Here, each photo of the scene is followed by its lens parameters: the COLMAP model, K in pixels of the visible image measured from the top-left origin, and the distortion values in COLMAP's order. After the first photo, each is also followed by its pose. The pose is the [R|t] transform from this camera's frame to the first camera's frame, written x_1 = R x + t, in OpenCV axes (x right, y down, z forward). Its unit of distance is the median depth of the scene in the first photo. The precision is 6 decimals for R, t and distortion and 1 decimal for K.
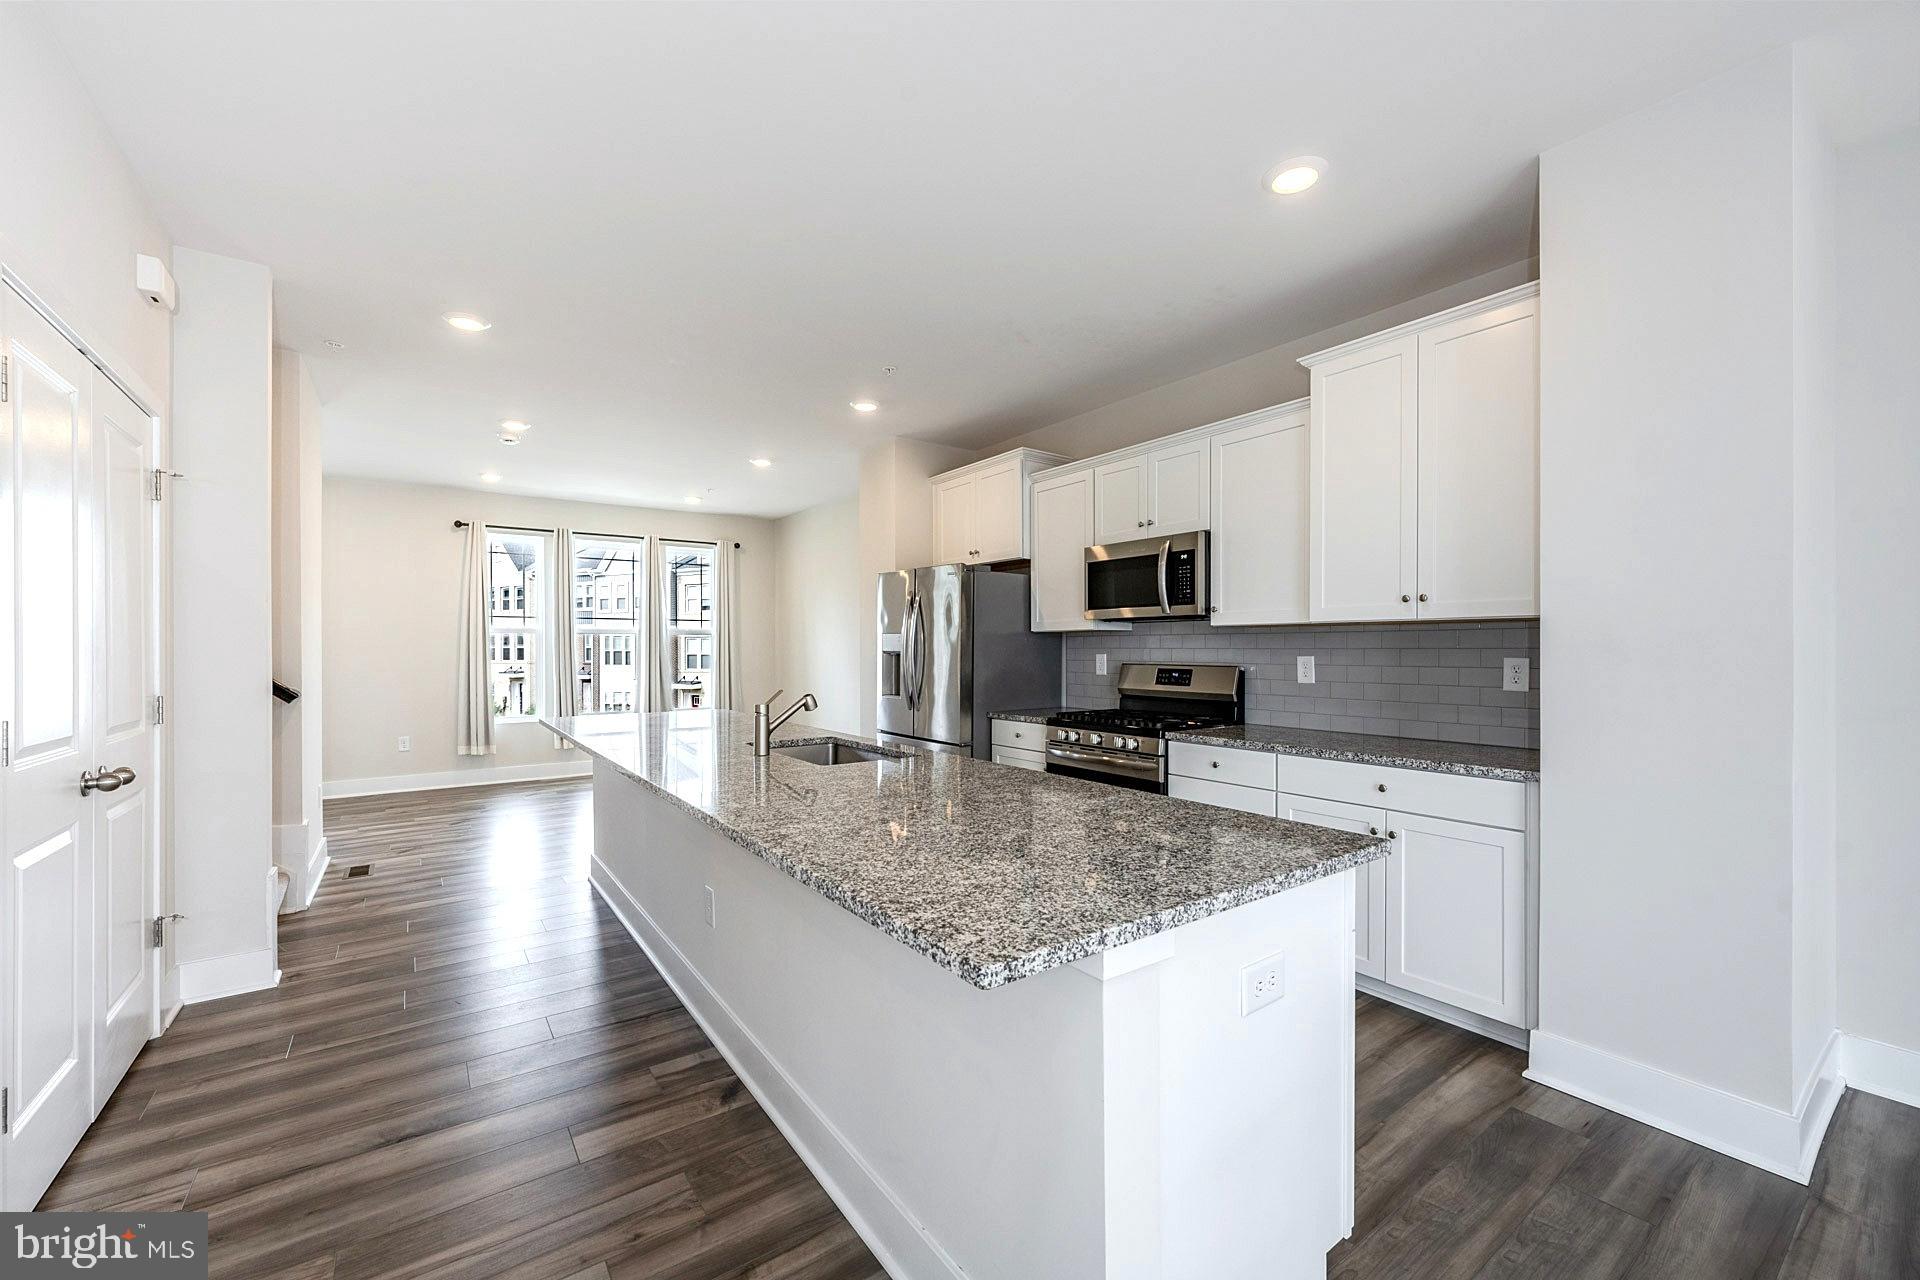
lens RADIAL K [[763.9, 0, 956.3], [0, 763.9, 647.6], [0, 0, 1]] dist [-0.000944, 0.000158]
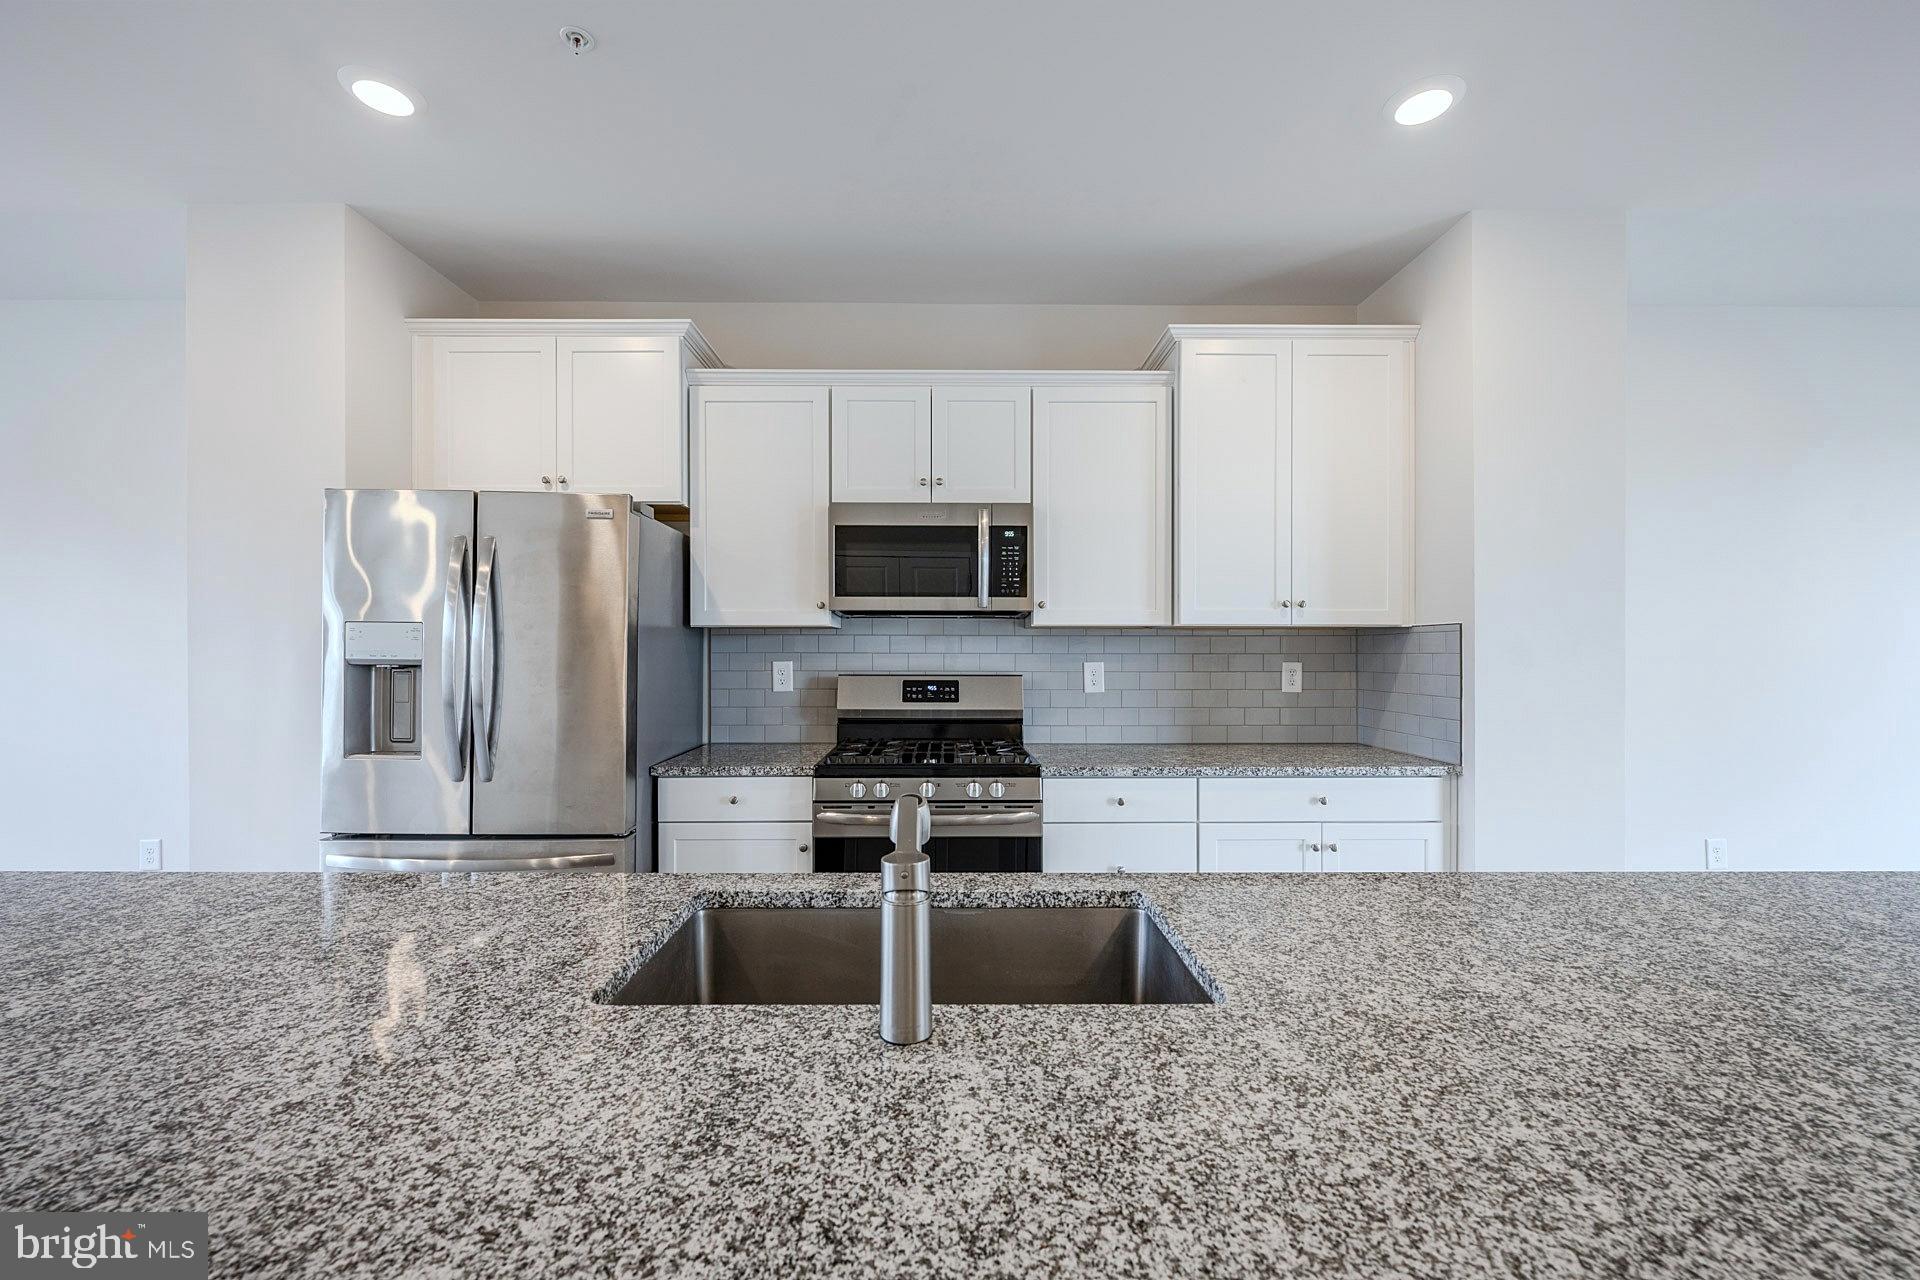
lens RADIAL K [[763.9, 0, 957.0], [0, 763.9, 646.2], [0, 0, 1]] dist [-0.000944, 0.000158]
pose [[0.576858, 0.005091, 0.816828, -0.354773], [-0.002900, 0.999987, -0.004184, -0.003412], [-0.816839, 0.000044, 0.576865, 0.596425]]
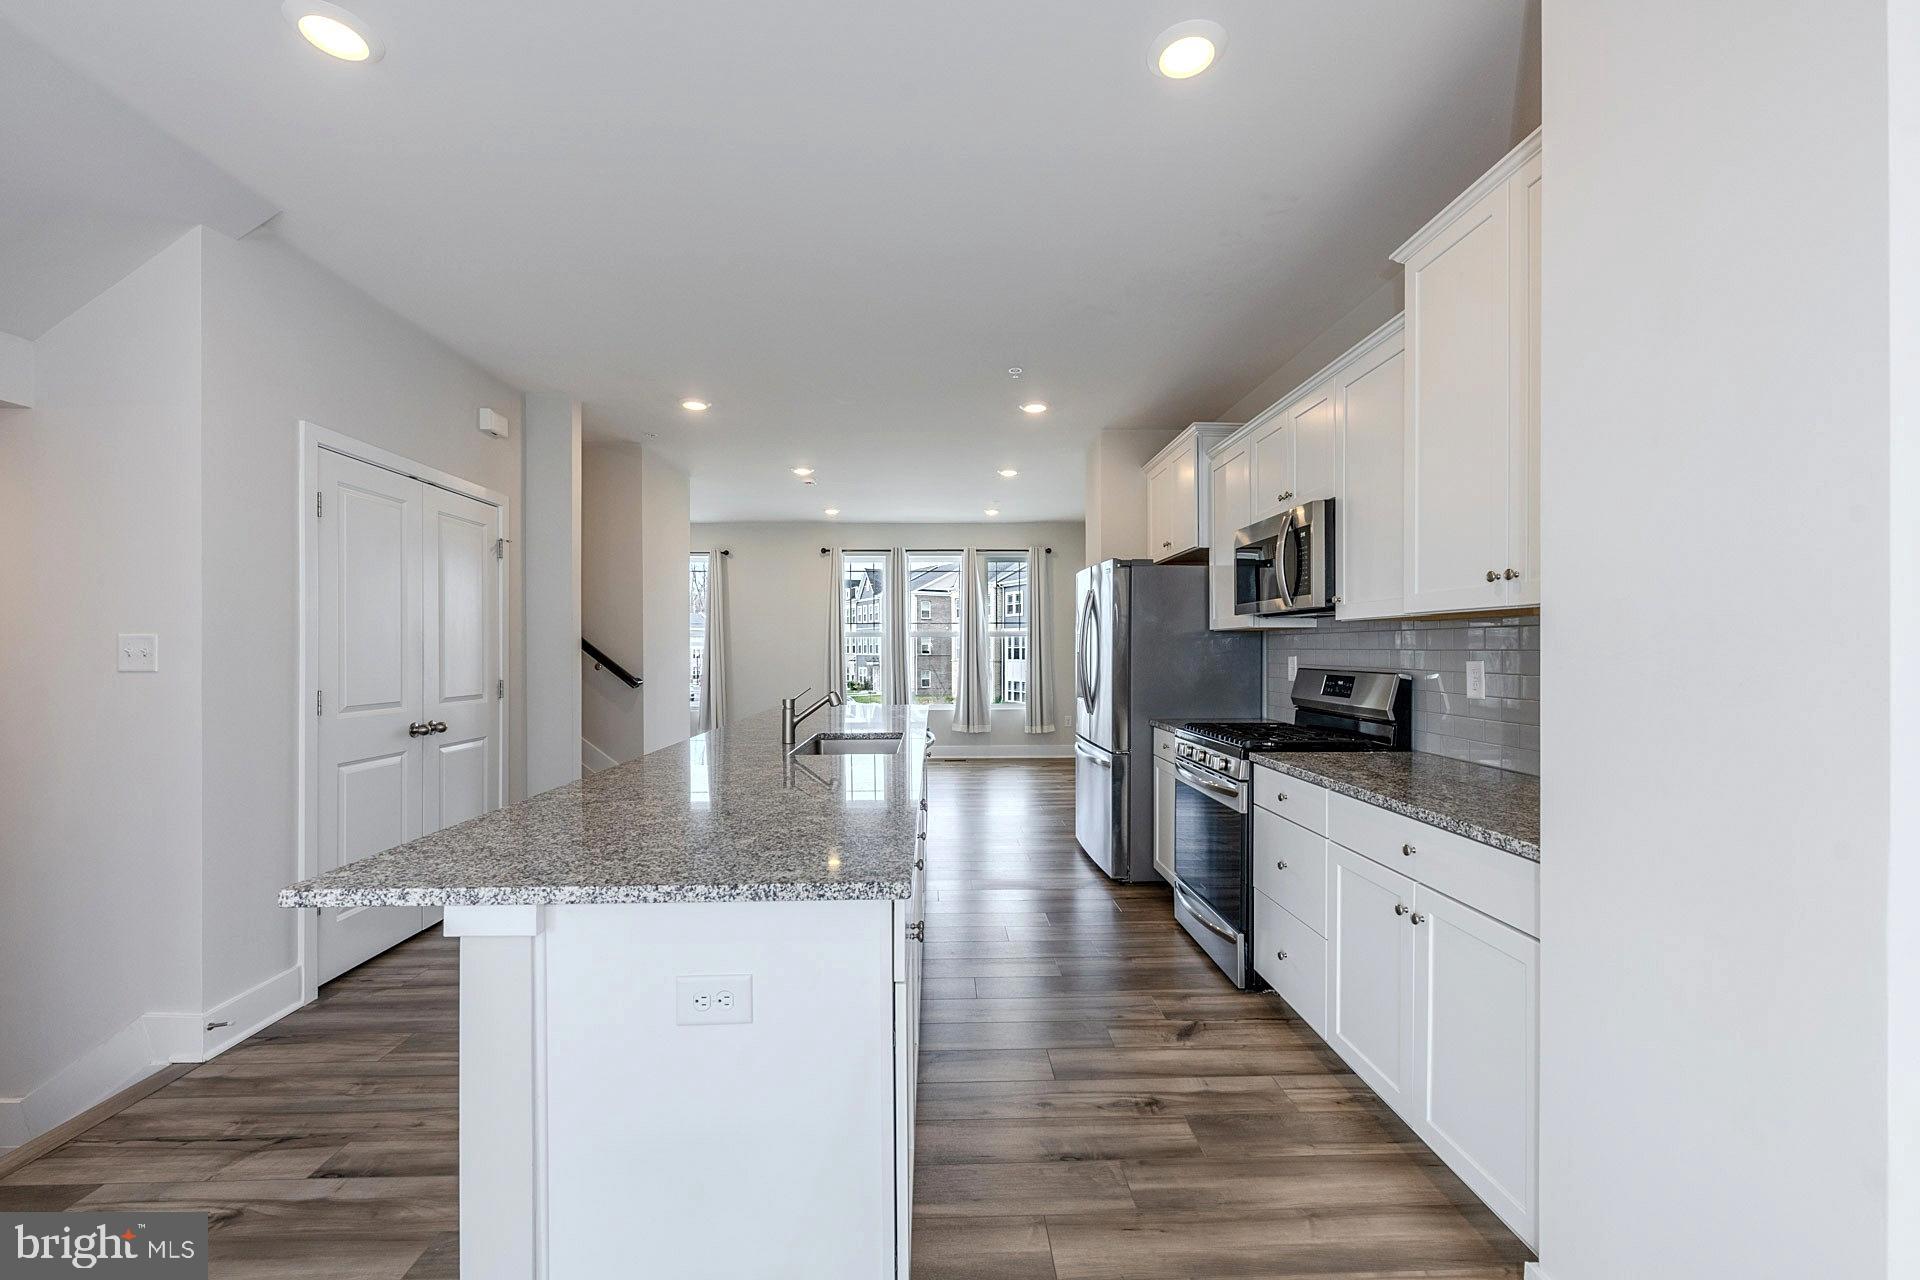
lens RADIAL K [[763.9, 0, 955.3], [0, 763.9, 653.5], [0, 0, 1]] dist [-0.000944, 0.000158]
pose [[0.829631, 0.002458, -0.558307, 0.438549], [0.002714, 0.999961, 0.008436, -0.003188], [0.558306, -0.008514, 0.829591, 0.133327]]
